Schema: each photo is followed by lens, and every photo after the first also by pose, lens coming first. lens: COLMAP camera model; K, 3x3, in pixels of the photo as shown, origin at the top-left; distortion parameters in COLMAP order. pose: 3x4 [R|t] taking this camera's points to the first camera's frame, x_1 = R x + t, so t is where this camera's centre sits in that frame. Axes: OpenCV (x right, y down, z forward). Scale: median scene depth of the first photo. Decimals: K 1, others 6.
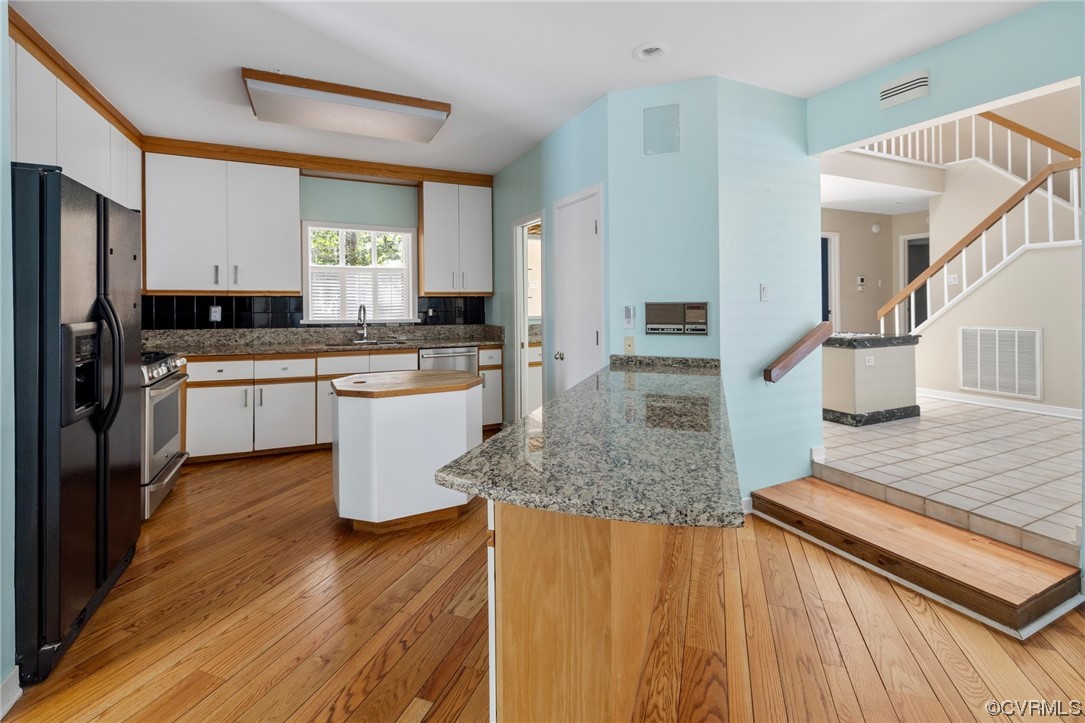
lens RADIAL K [[476.9, 0, 584.5], [0, 476.9, 296.6], [0, 0, 1]] dist [-0.001537, 0.000671]
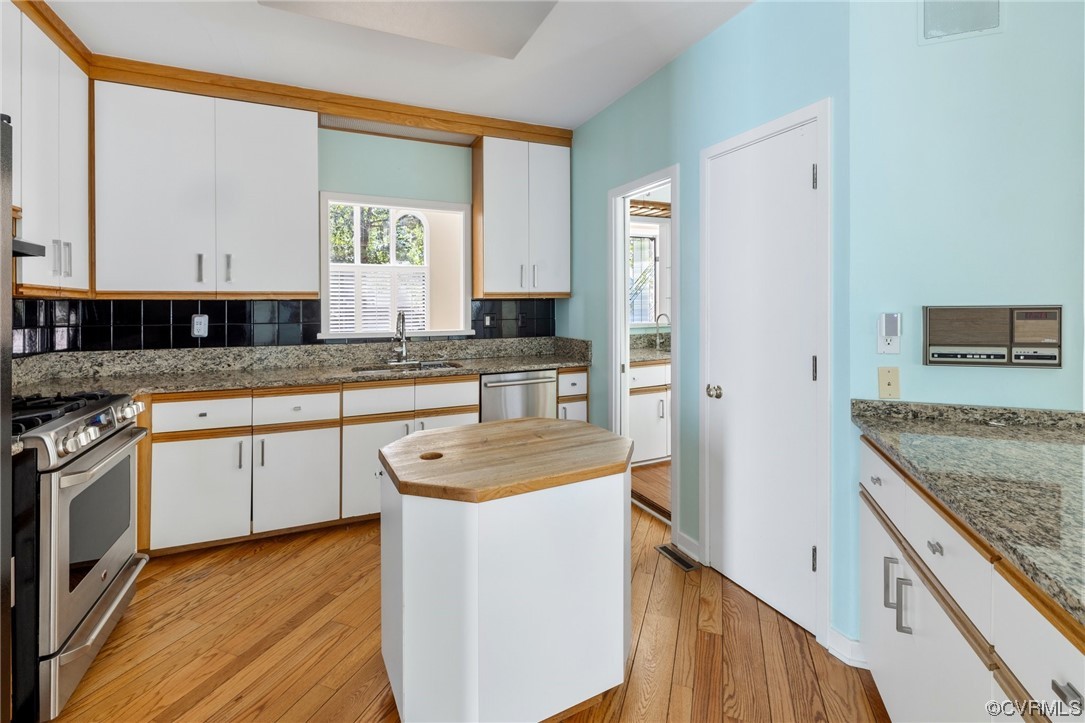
lens RADIAL K [[476.9, 0, 542.0], [0, 476.9, 289.4], [0, 0, 1]] dist [-0.001537, 0.000671]
pose [[0.997103, -0.008259, -0.075620, -0.238124], [0.006764, 0.999777, -0.020009, 0.000536], [0.075768, 0.019439, 0.996936, 0.362751]]
